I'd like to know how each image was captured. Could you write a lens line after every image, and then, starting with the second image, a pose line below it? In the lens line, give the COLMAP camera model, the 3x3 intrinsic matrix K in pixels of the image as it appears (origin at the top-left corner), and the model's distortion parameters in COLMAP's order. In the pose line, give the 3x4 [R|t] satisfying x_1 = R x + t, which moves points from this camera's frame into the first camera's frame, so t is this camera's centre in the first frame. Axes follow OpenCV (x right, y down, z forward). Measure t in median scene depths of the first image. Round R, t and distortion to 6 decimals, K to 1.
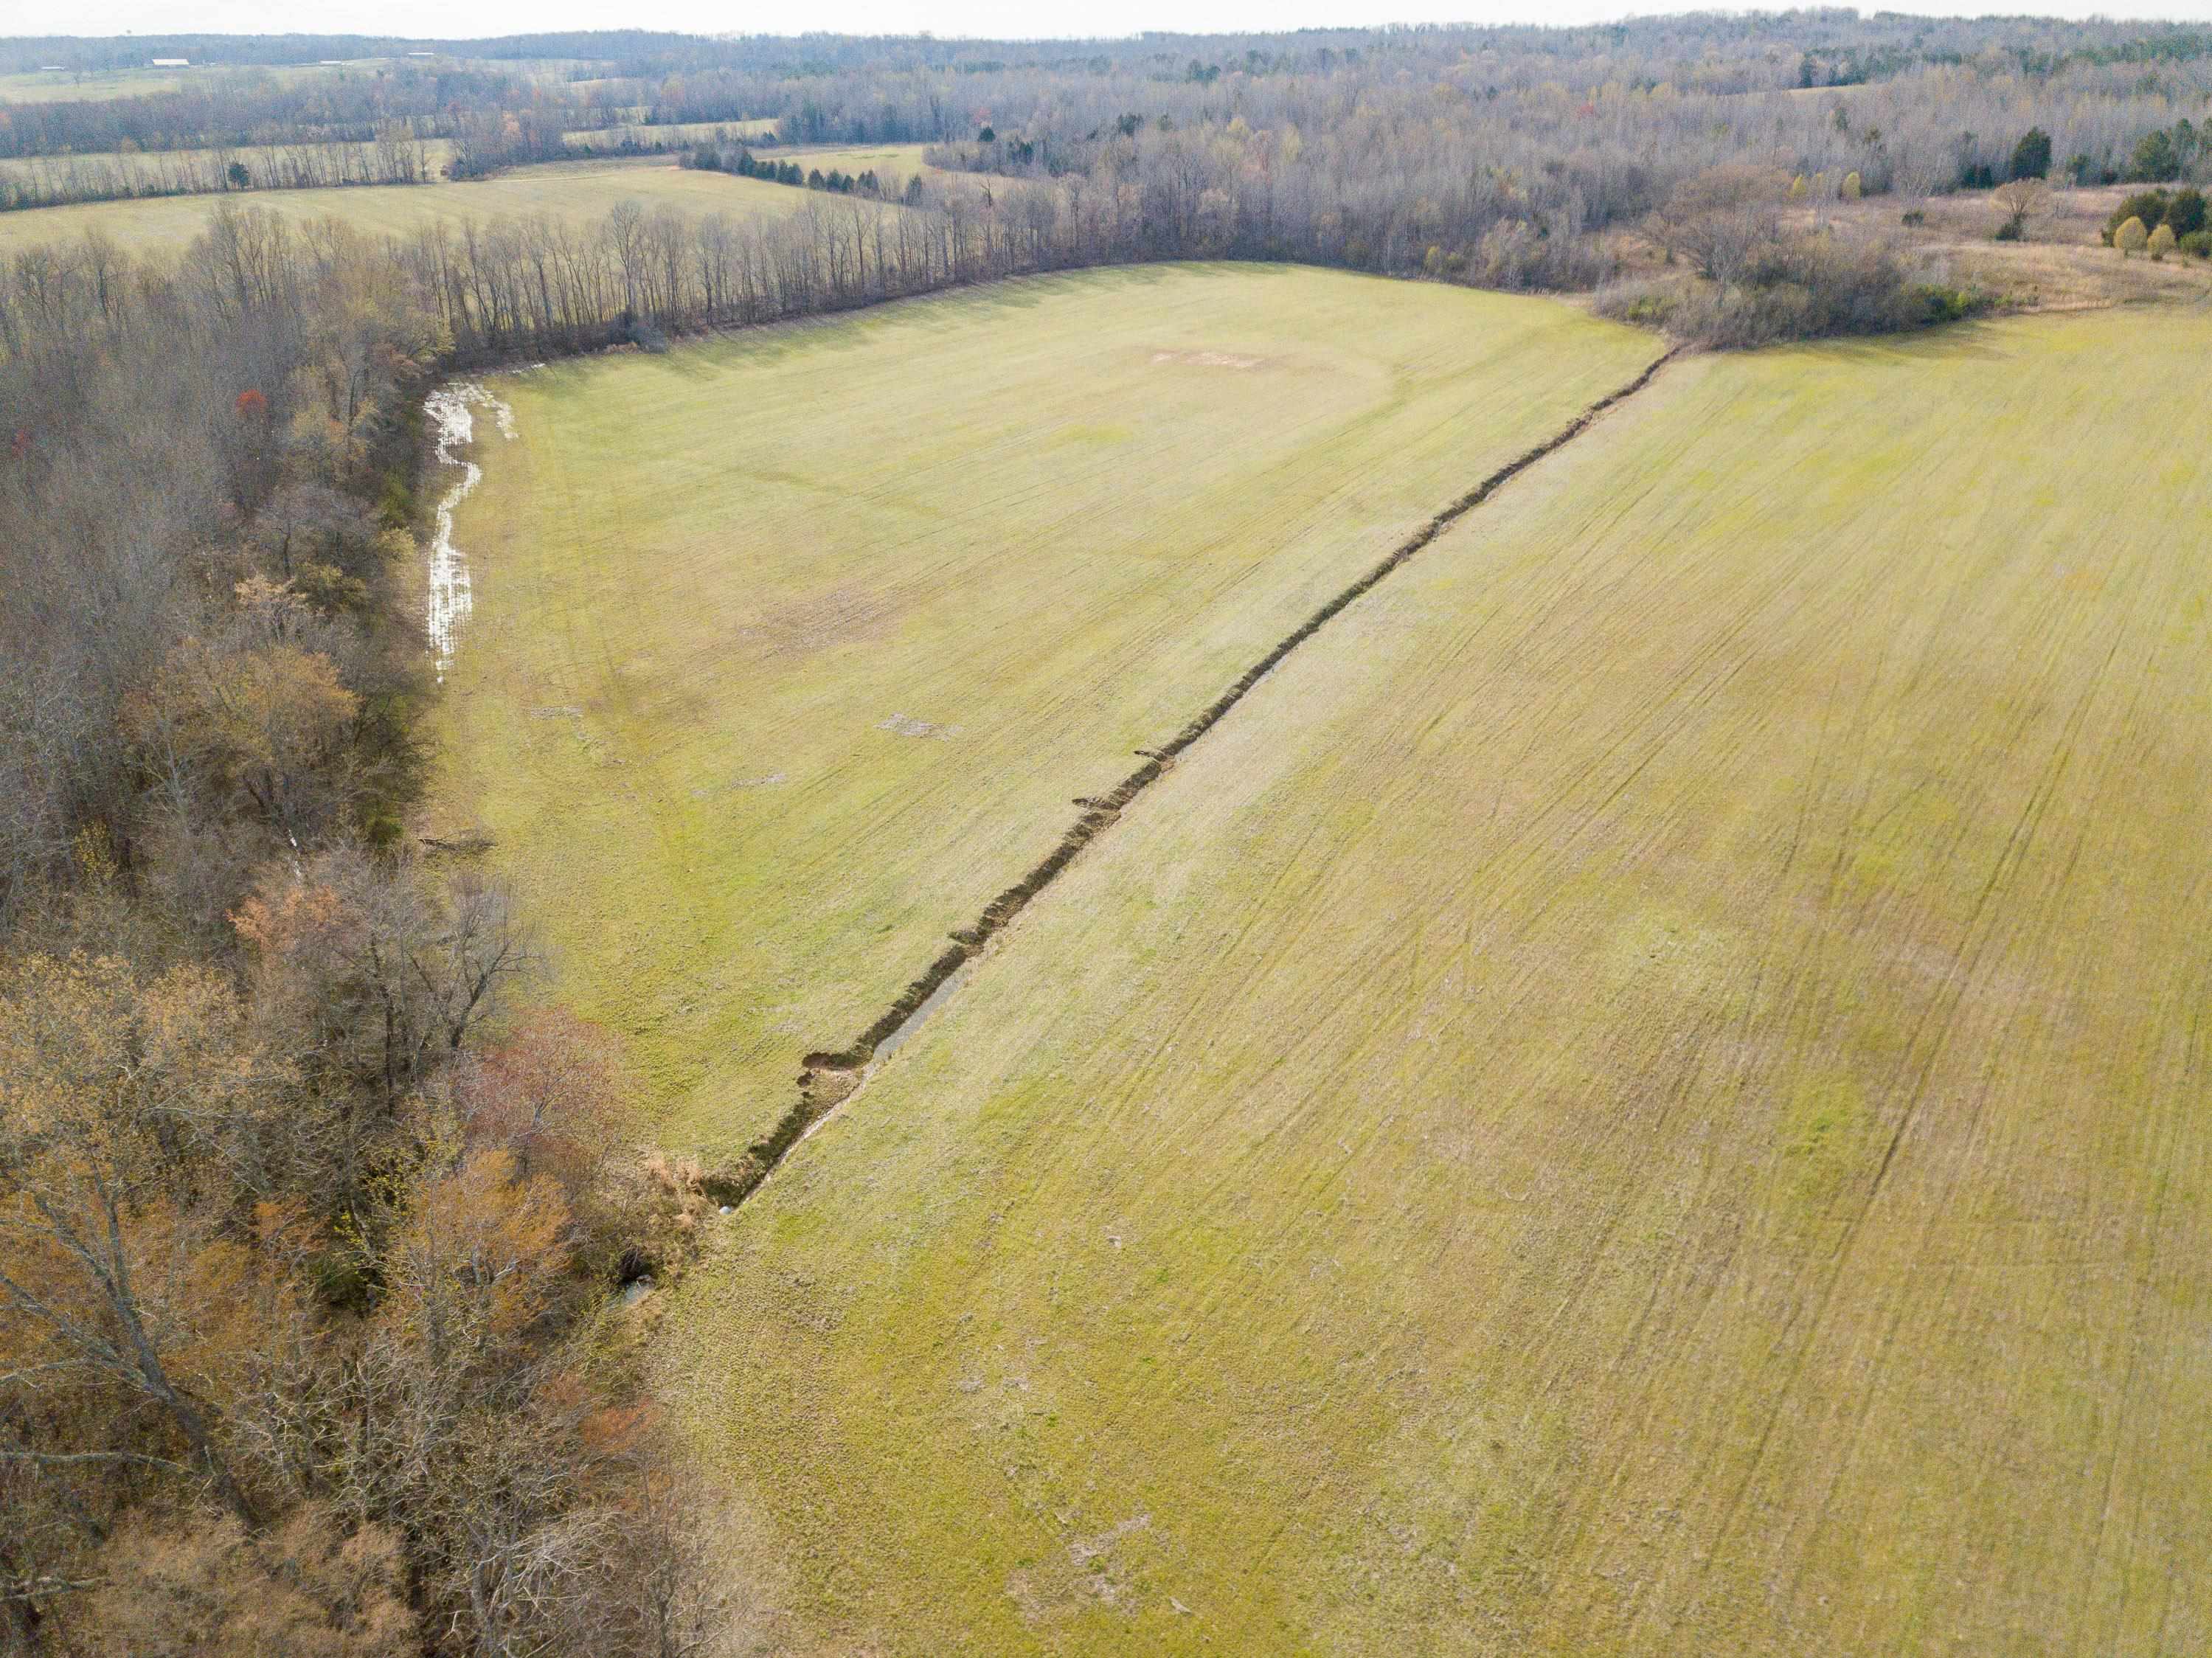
lens RADIAL K [[1694.2, 0, 1091.5], [0, 1694.2, 828.5], [0, 0, 1]] dist [0.016100, -0.005723]
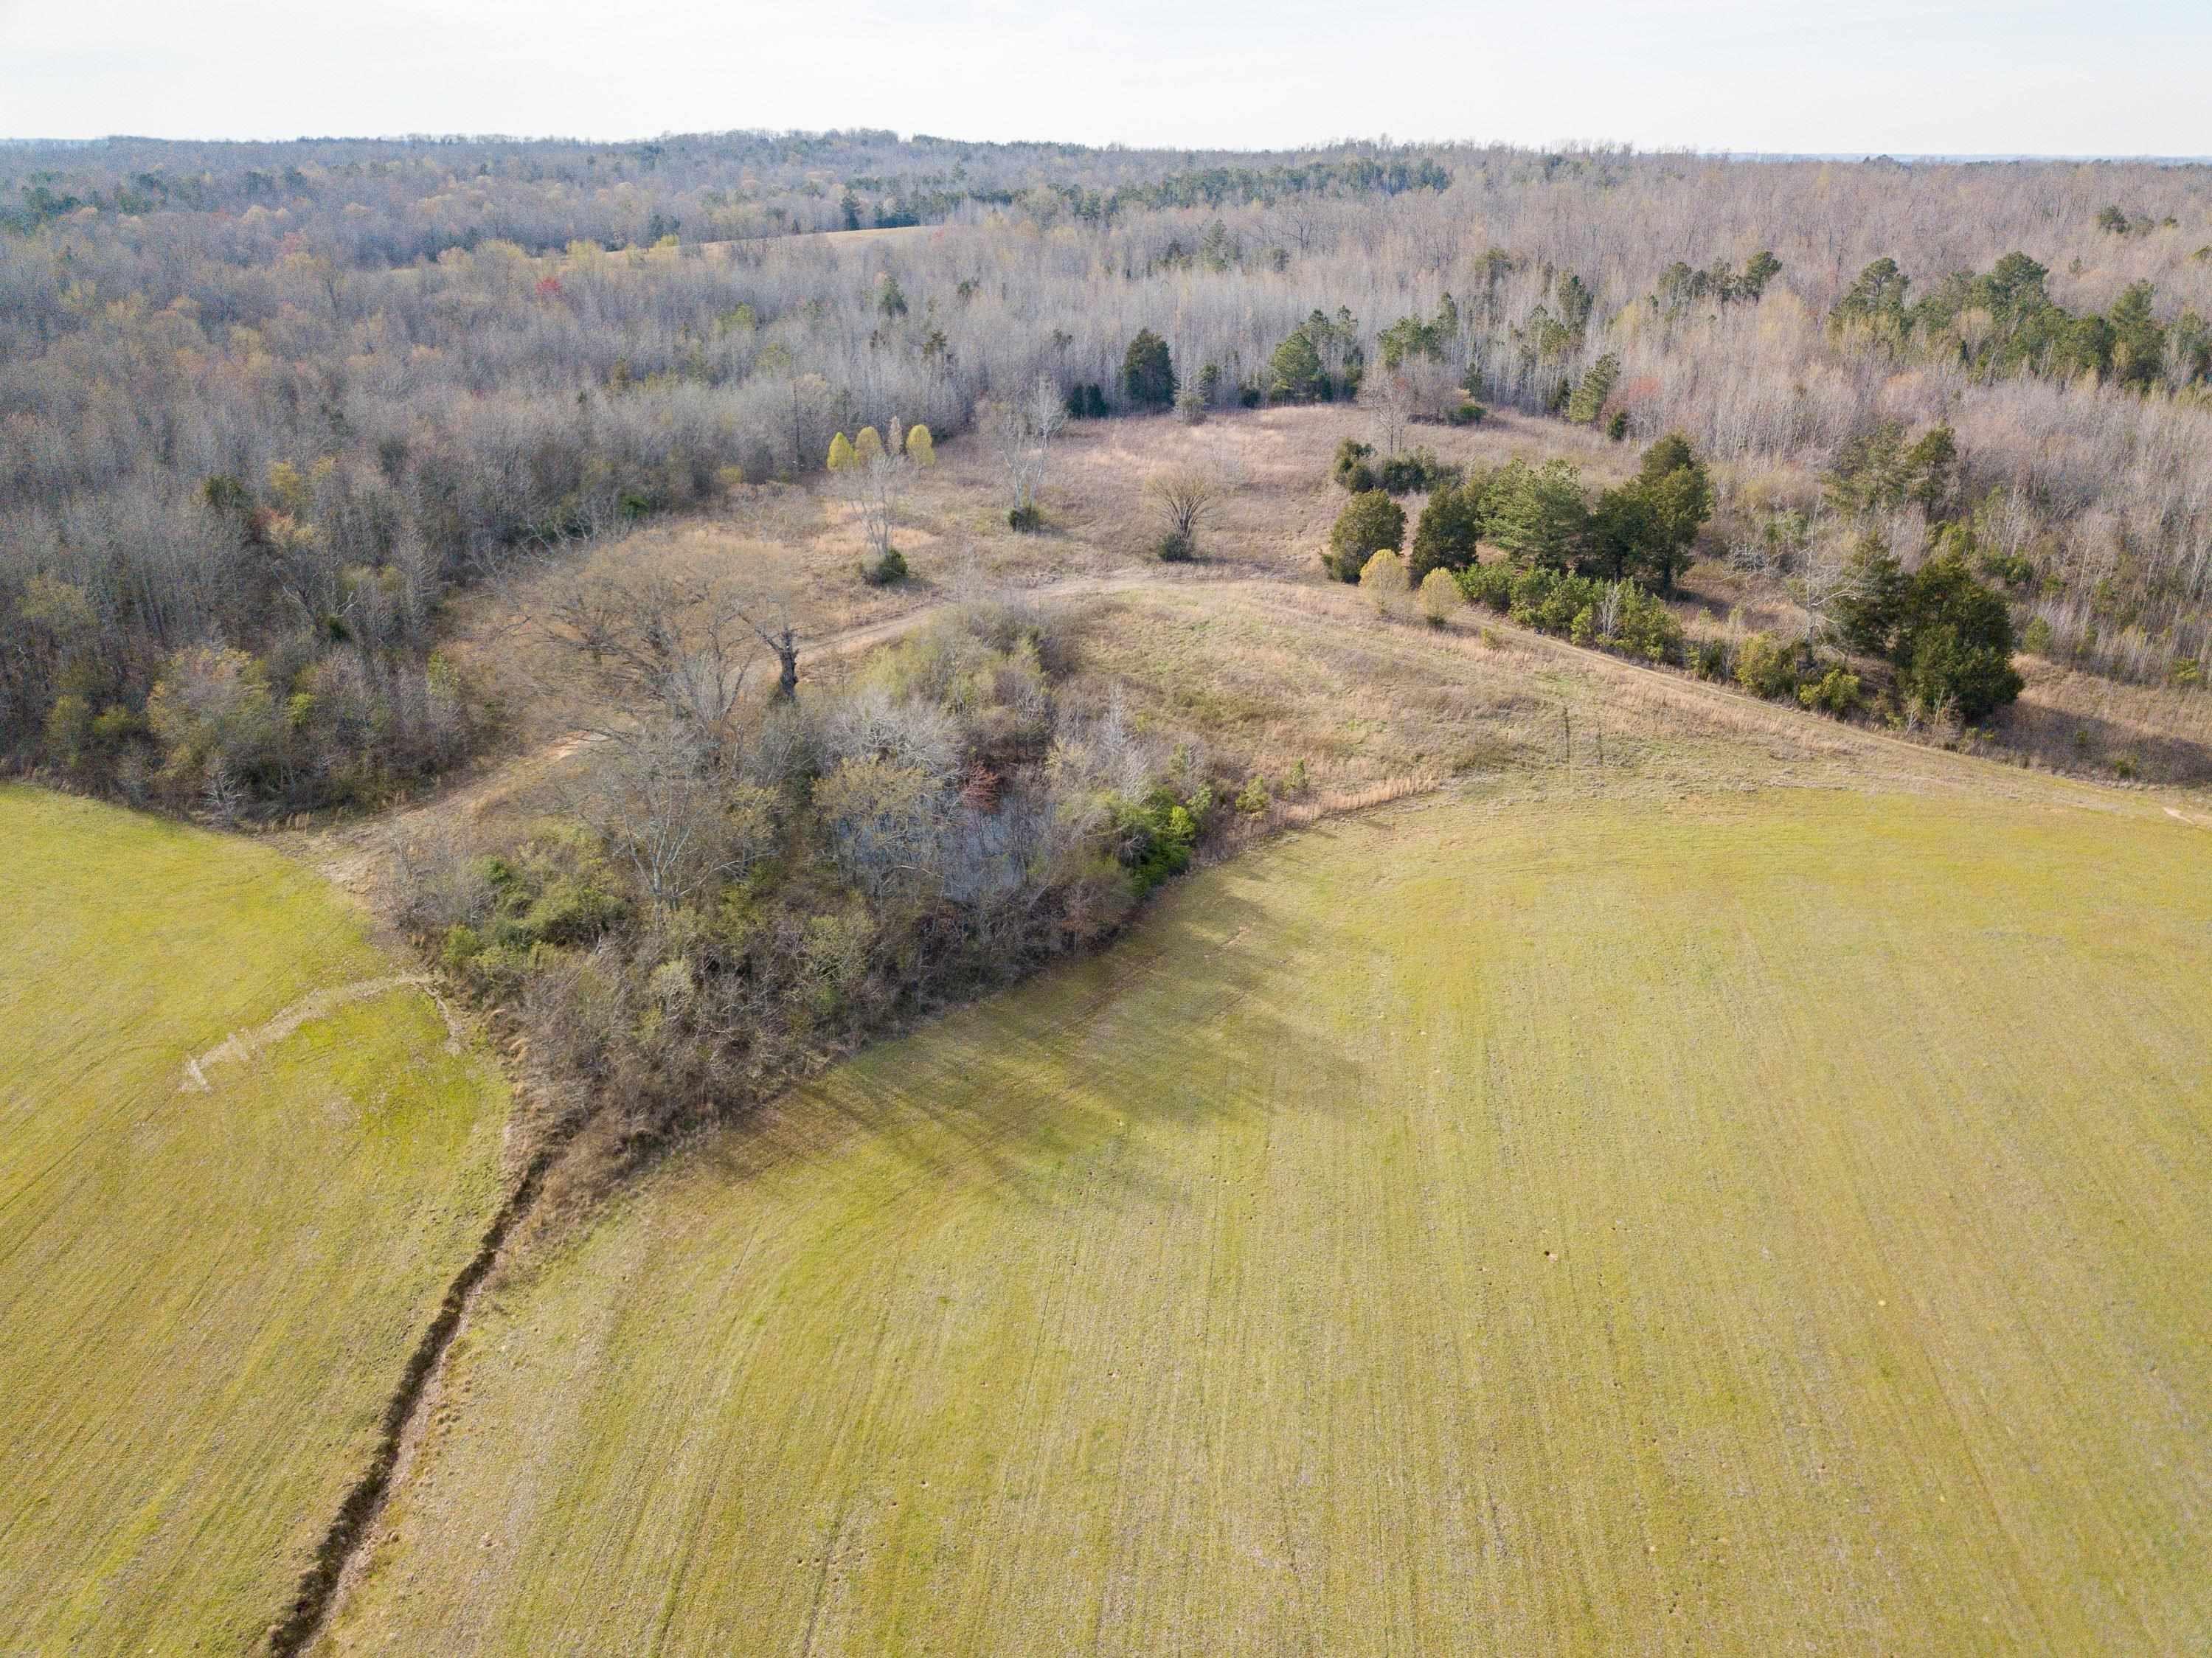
lens RADIAL K [[1694.2, 0, 1102.9], [0, 1694.2, 834.0], [0, 0, 1]] dist [0.016100, -0.005723]
pose [[0.879985, -0.168886, 0.443964, 0.190492], [0.191106, 0.981555, -0.005406, -0.204887], [-0.434862, 0.089601, 0.896029, 0.395698]]
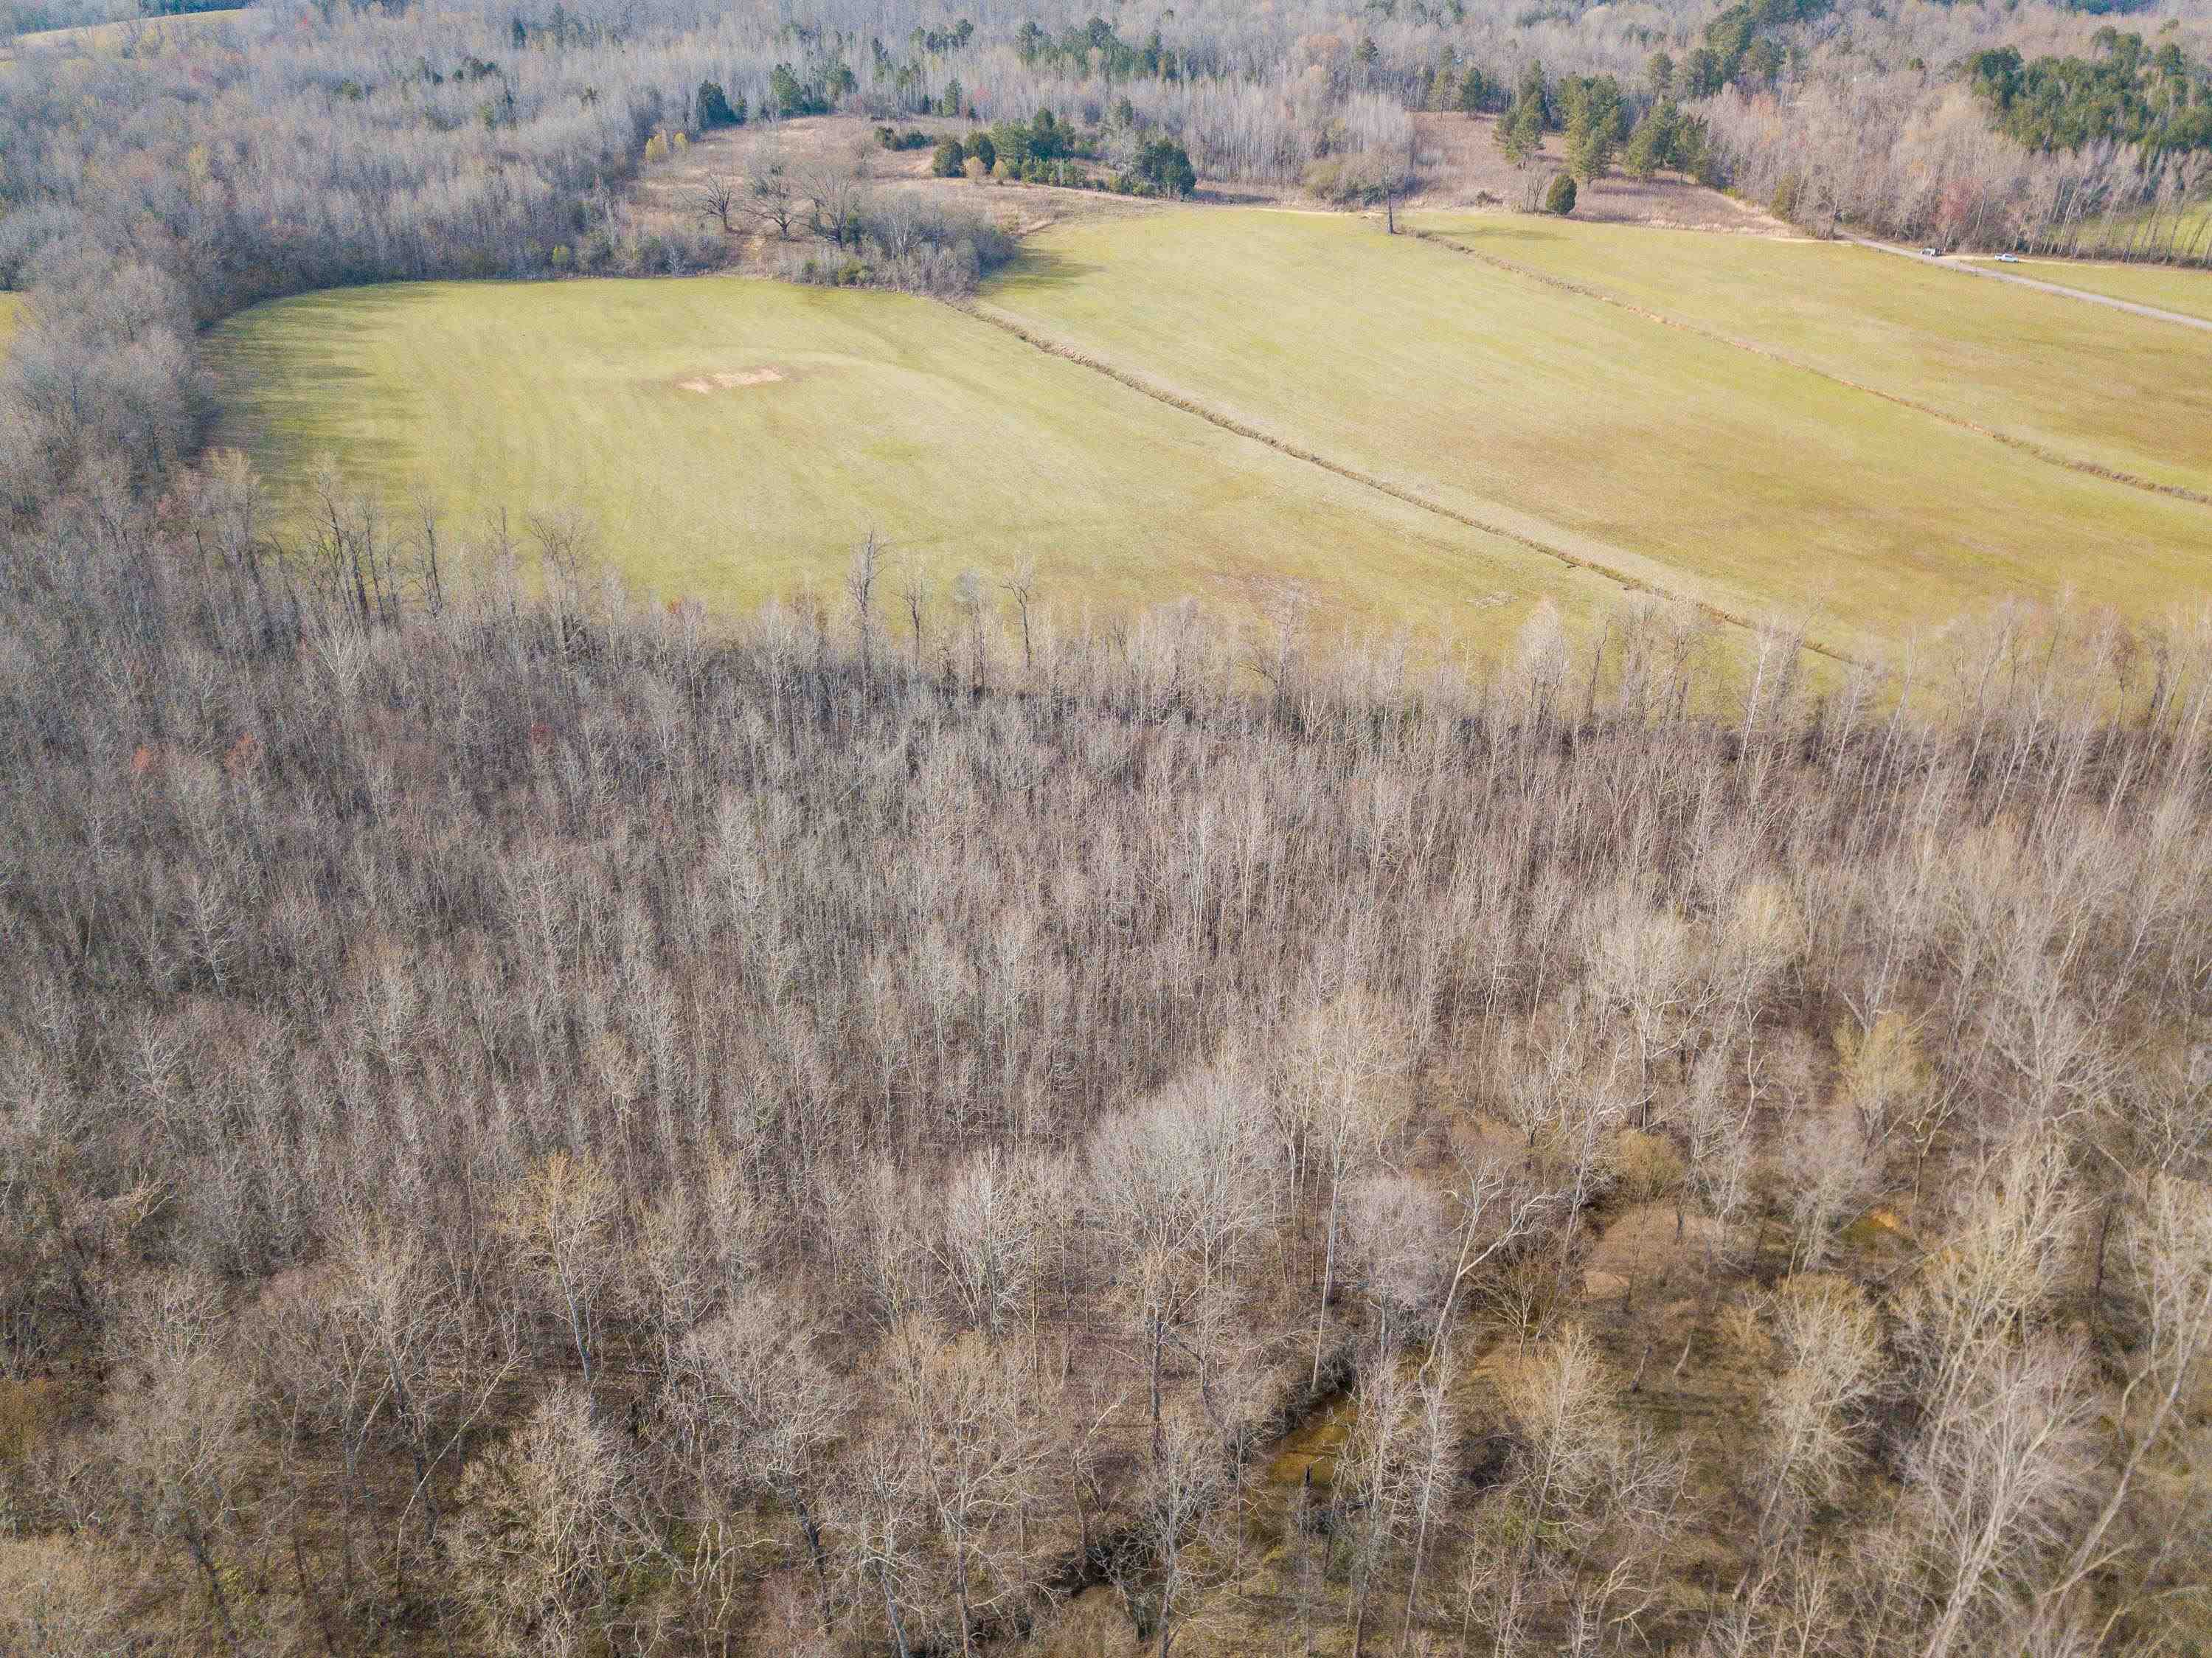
lens RADIAL K [[1694.2, 0, 1091.8], [0, 1694.2, 820.3], [0, 0, 1]] dist [0.016100, -0.005723]
pose [[0.490260, -0.414445, 0.766734, -0.500376], [0.362898, 0.896894, 0.252759, -0.132483], [-0.792433, 0.154328, 0.590112, 0.109754]]
